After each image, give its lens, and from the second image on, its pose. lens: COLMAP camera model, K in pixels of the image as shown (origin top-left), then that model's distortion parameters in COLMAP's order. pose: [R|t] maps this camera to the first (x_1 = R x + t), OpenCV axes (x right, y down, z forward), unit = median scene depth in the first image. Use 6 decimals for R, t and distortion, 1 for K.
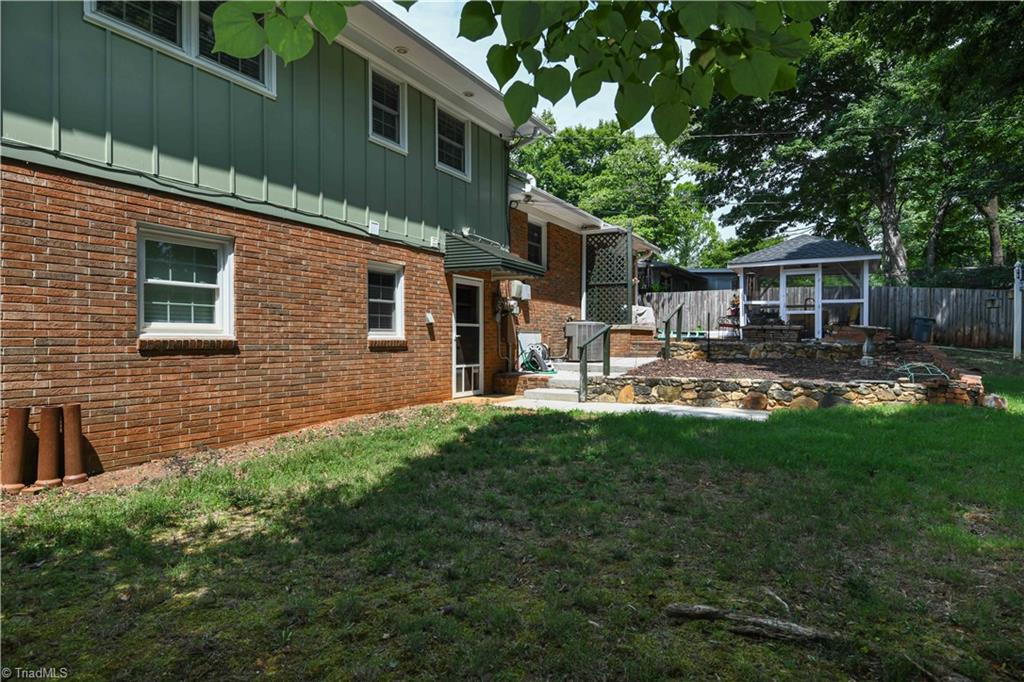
lens RADIAL K [[599.4, 0, 506.4], [0, 599.4, 340.0], [0, 0, 1]] dist [0.018130, -0.002853]
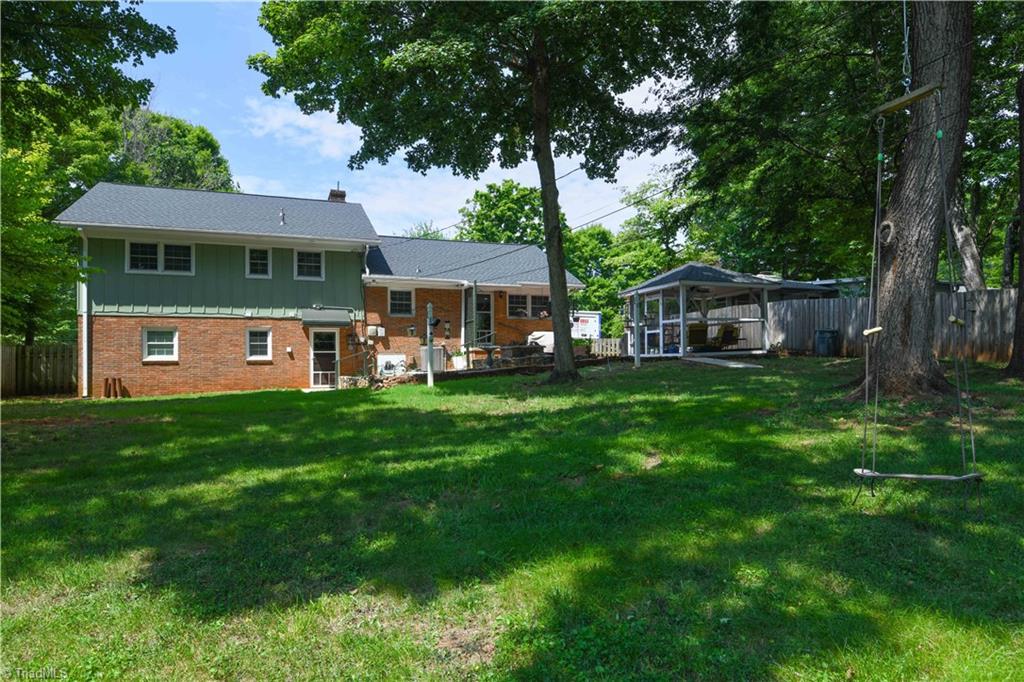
lens RADIAL K [[599.4, 0, 485.8], [0, 599.4, 357.8], [0, 0, 1]] dist [0.018130, -0.002853]
pose [[0.757372, -0.013682, -0.652840, 1.871625], [0.010777, 0.999906, -0.008453, 0.019493], [0.652894, -0.000634, 0.757449, -0.190442]]
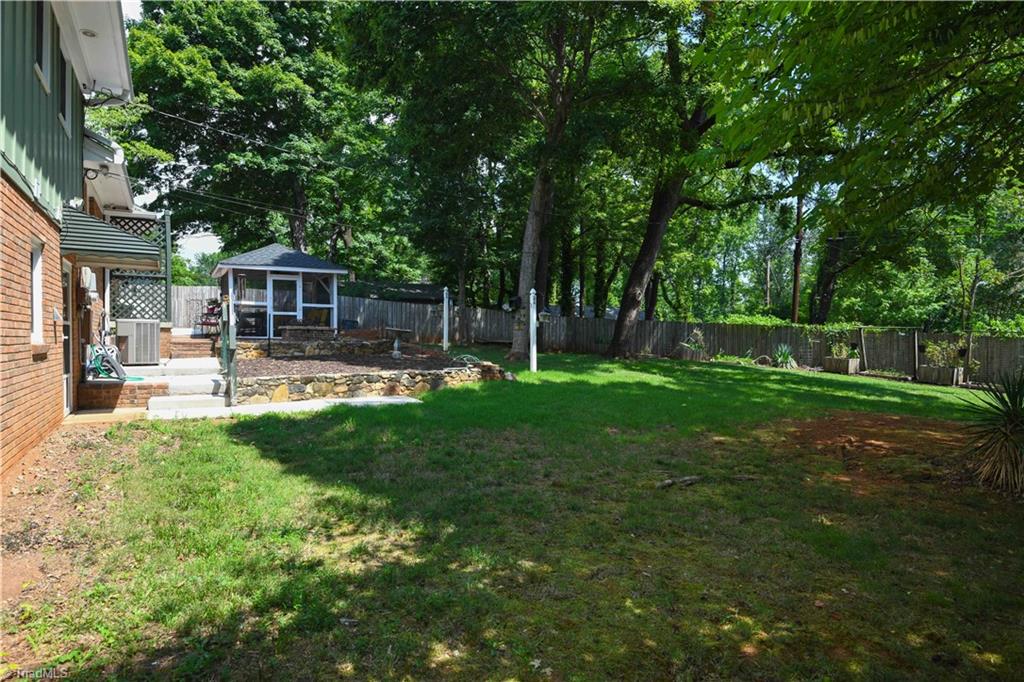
lens RADIAL K [[596.1, 0, 508.5], [0, 596.1, 337.4], [0, 0, 1]] dist [-0.001707, -0.012925]
pose [[0.503688, -0.003569, 0.863878, -0.495644], [-0.000373, 0.999990, 0.004348, -0.011423], [-0.863886, -0.002512, 0.503682, 0.138617]]
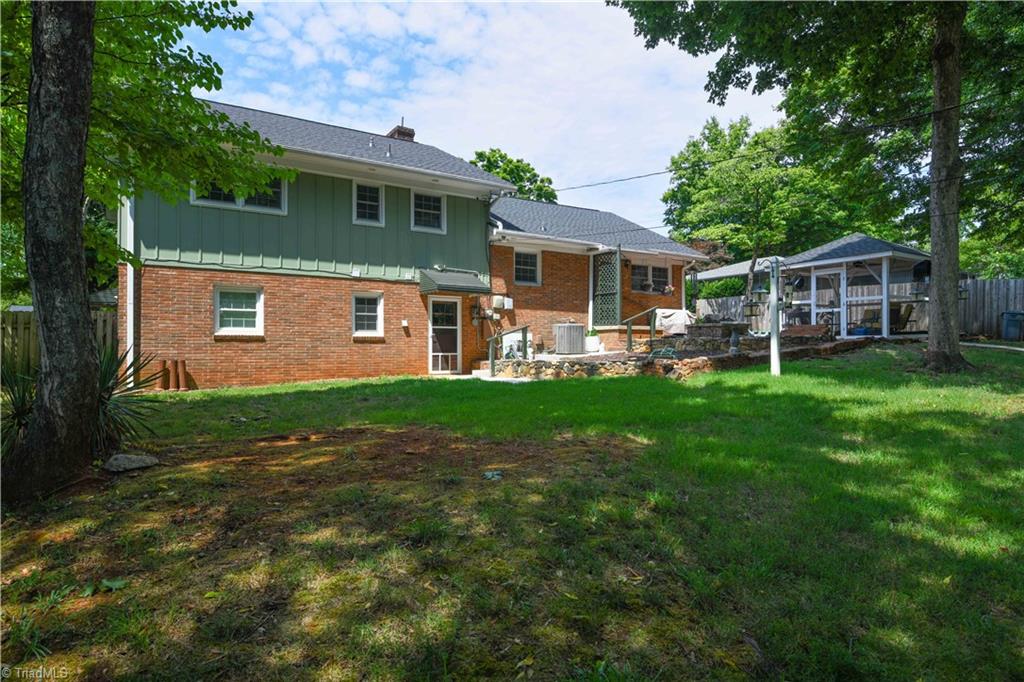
lens RADIAL K [[599.4, 0, 504.0], [0, 599.4, 346.2], [0, 0, 1]] dist [0.018130, -0.002853]
pose [[0.886694, -0.004340, -0.462336, 0.880541], [0.002512, 0.999986, -0.004570, 0.034328], [0.462350, 0.002890, 0.886693, -0.327064]]
